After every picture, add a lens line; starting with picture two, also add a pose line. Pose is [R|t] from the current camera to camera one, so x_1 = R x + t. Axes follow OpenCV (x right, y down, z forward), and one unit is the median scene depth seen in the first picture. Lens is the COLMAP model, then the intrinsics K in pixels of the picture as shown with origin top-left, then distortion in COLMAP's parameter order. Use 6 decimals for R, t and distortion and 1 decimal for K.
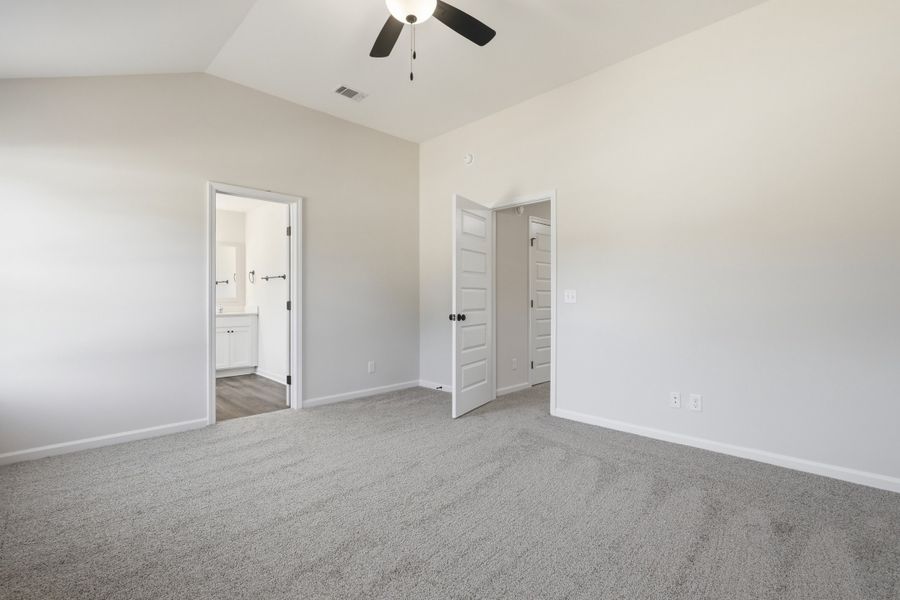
lens RADIAL K [[411.5, 0, 453.6], [0, 411.5, 296.8], [0, 0, 1]] dist [-0.000875, -0.000477]
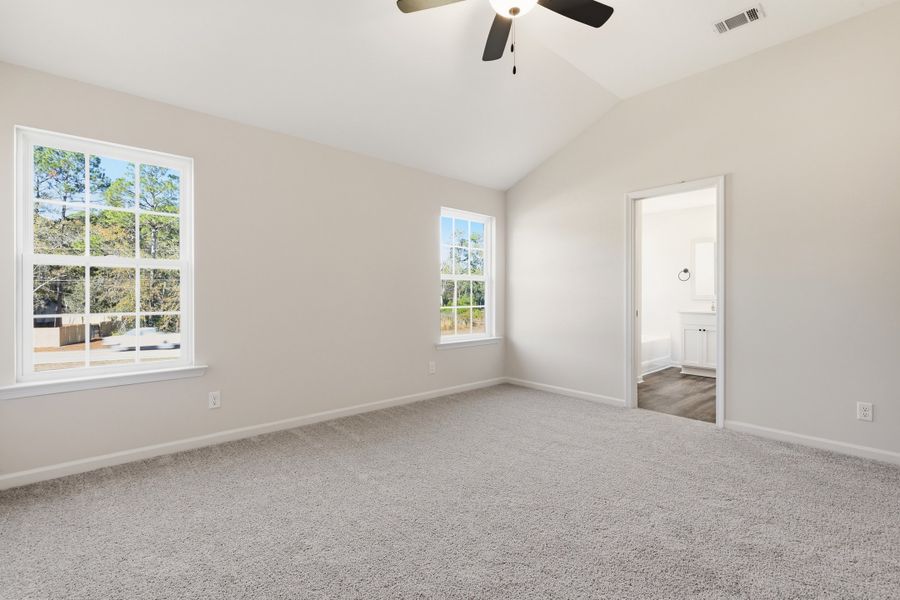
lens RADIAL K [[411.5, 0, 453.6], [0, 411.5, 296.8], [0, 0, 1]] dist [-0.000875, -0.000477]
pose [[-0.030649, 0.006448, -0.999509, 0.544979], [0.000353, 0.999979, 0.006440, -0.000836], [0.999530, -0.000155, -0.030651, 0.543440]]
